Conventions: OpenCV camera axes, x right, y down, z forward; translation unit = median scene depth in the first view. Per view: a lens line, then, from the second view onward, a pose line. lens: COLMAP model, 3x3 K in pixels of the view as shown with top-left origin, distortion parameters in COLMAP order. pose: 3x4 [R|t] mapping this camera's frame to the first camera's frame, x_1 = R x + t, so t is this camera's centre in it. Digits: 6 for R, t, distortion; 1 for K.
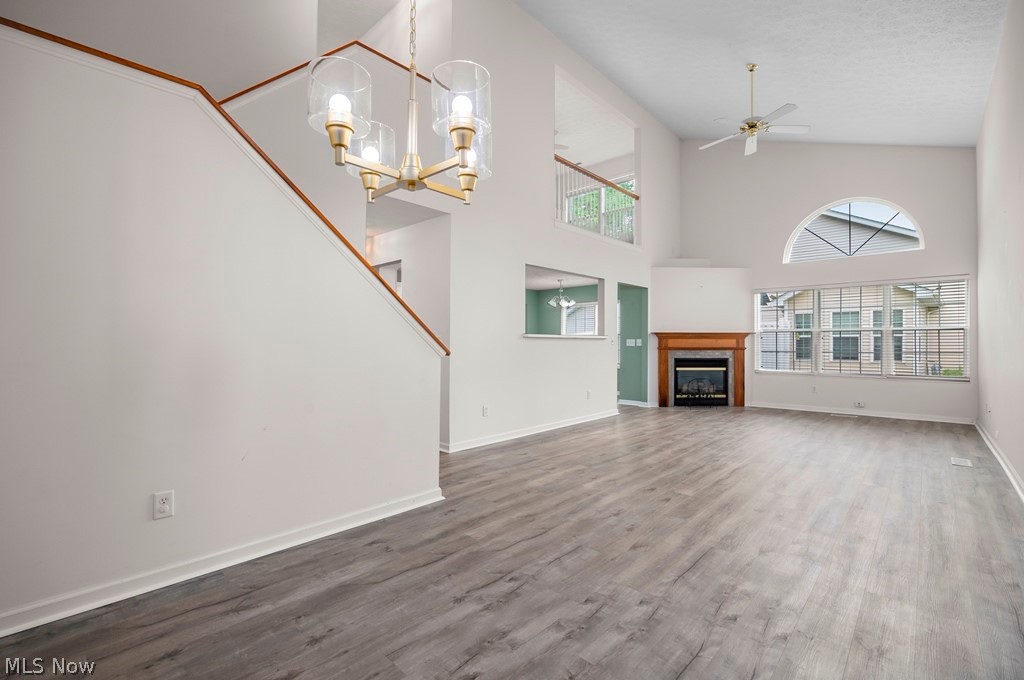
lens RADIAL K [[448.1, 0, 514.8], [0, 448.1, 341.9], [0, 0, 1]] dist [-0.018526, 0.000213]
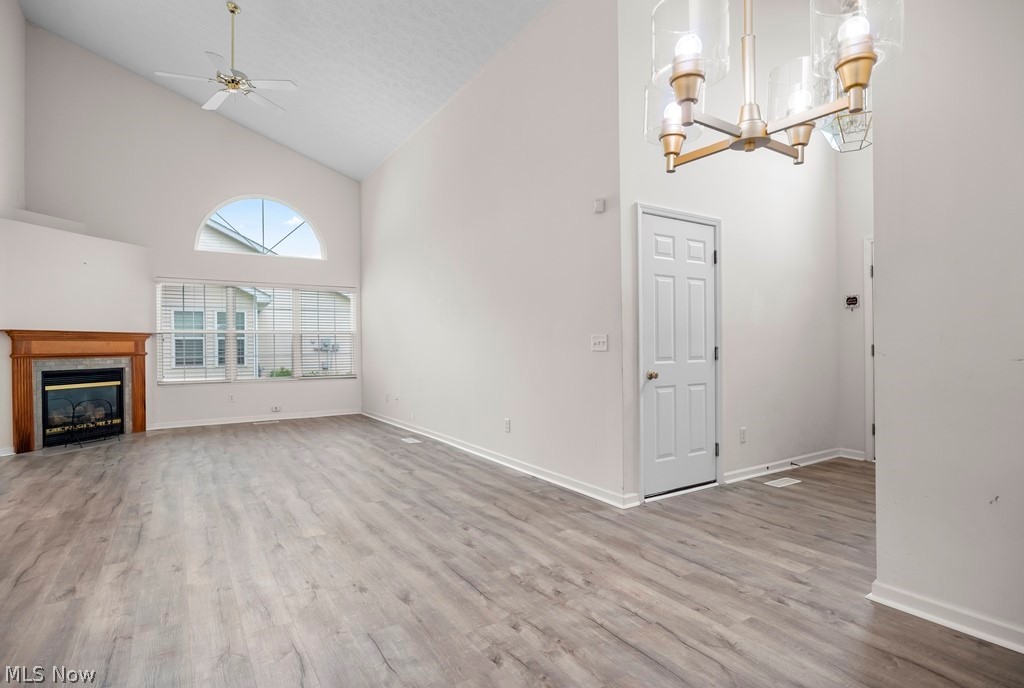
lens RADIAL K [[525.1, 0, 514.1], [0, 525.1, 347.7], [0, 0, 1]] dist [-0.008871, -0.001501]
pose [[0.246988, -0.006485, 0.968997, -0.391655], [0.001805, 0.999979, 0.006233, -0.000369], [-0.969017, 0.000210, 0.246995, 0.376766]]
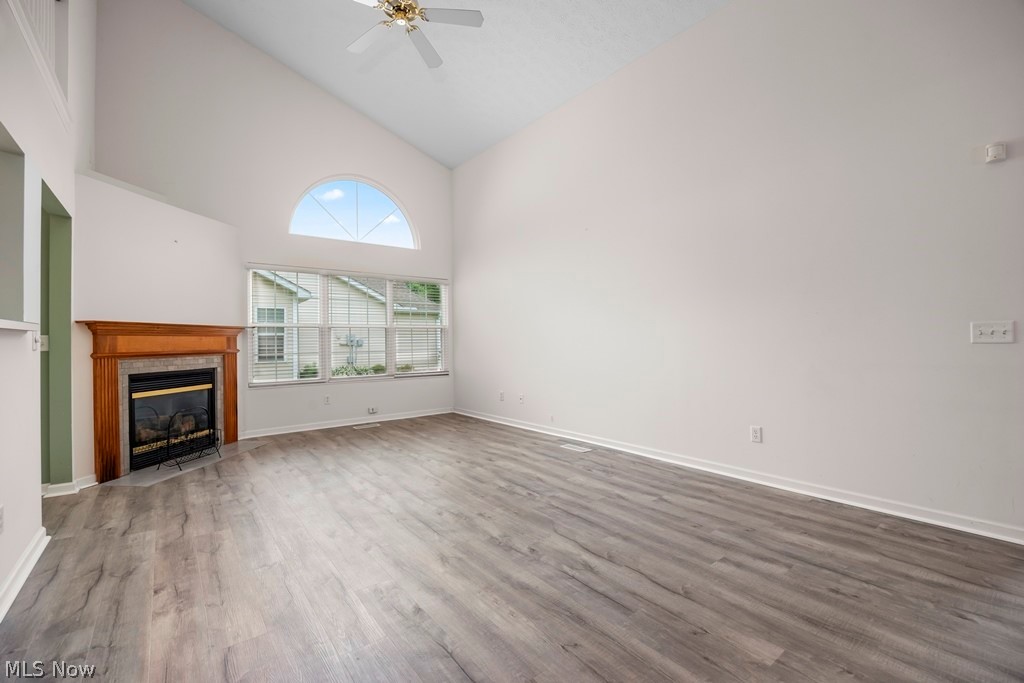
lens RADIAL K [[443.0, 0, 512.4], [0, 443.0, 336.8], [0, 0, 1]] dist [-0.017694, 0.000241]
pose [[0.156018, 0.004846, 0.987742, -0.110294], [0.007860, 0.999950, -0.006147, 0.001836], [-0.987723, 0.008723, 0.155973, 1.067609]]
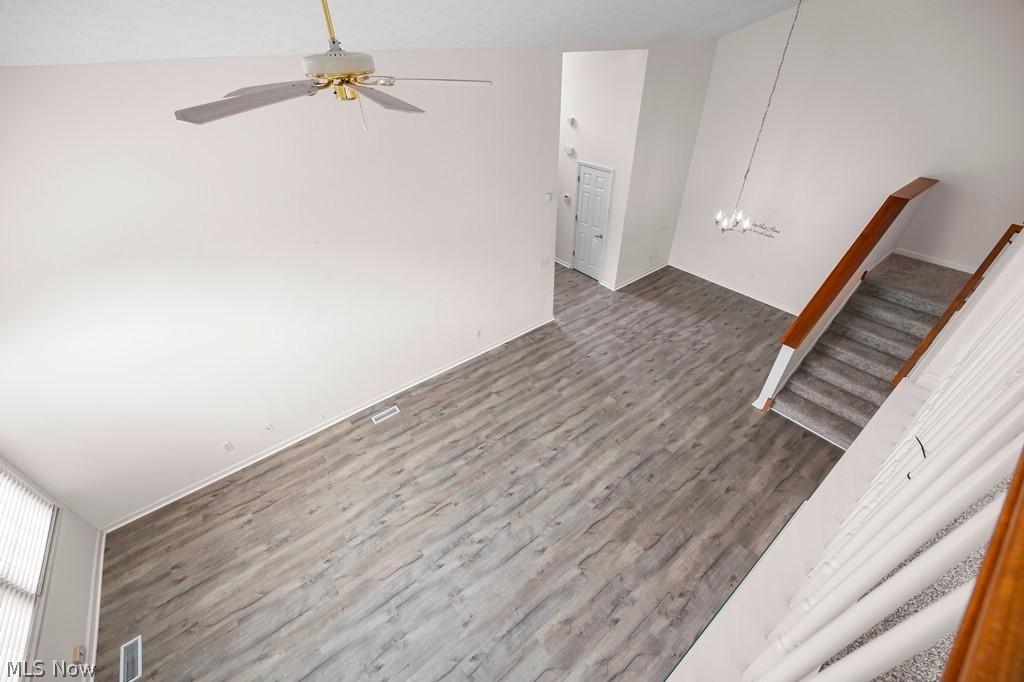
lens RADIAL K [[394.2, 0, 512.0], [0, 394.2, 341.0], [0, 0, 1]] dist [-0.002152, -0.000132]
pose [[-0.984558, -0.083983, 0.153600, 0.488646], [0.025991, 0.797560, 0.602679, -0.712650], [-0.173120, 0.597365, -0.783061, 1.925291]]
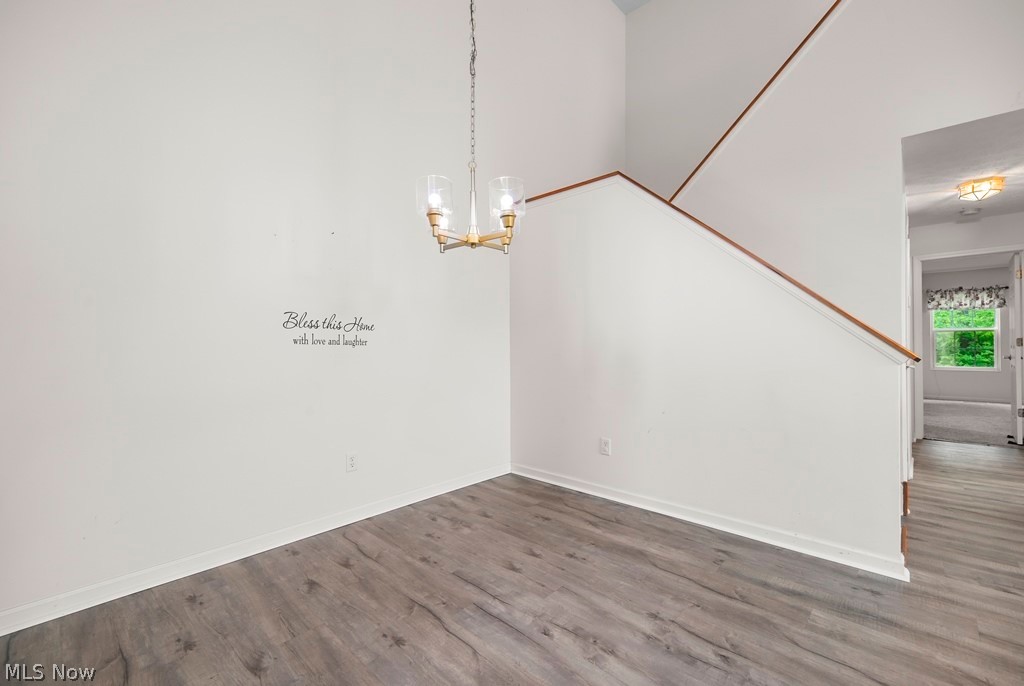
lens RADIAL K [[430.6, 0, 512.0], [0, 430.6, 343.0], [0, 0, 1]] dist [0.001454, 0.000266]
pose [[-0.012416, -0.007514, -0.999895, 0.411435], [0.008167, 0.999938, -0.007615, 0.002086], [0.999890, -0.008261, -0.012354, 0.368294]]
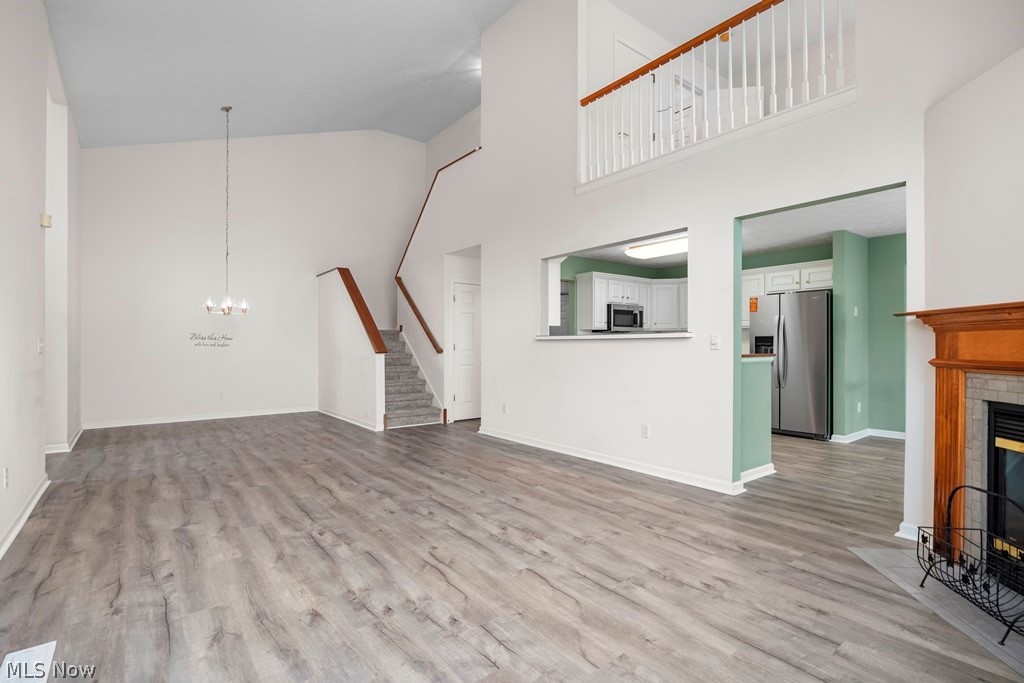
lens RADIAL K [[483.8, 0, 511.2], [0, 483.8, 344.0], [0, 0, 1]] dist [-0.013290, 0.000029]
pose [[-0.161333, -0.002904, -0.986896, 1.460058], [0.004118, 0.999985, -0.003616, 0.002268], [0.986891, -0.004647, -0.161319, 1.597146]]
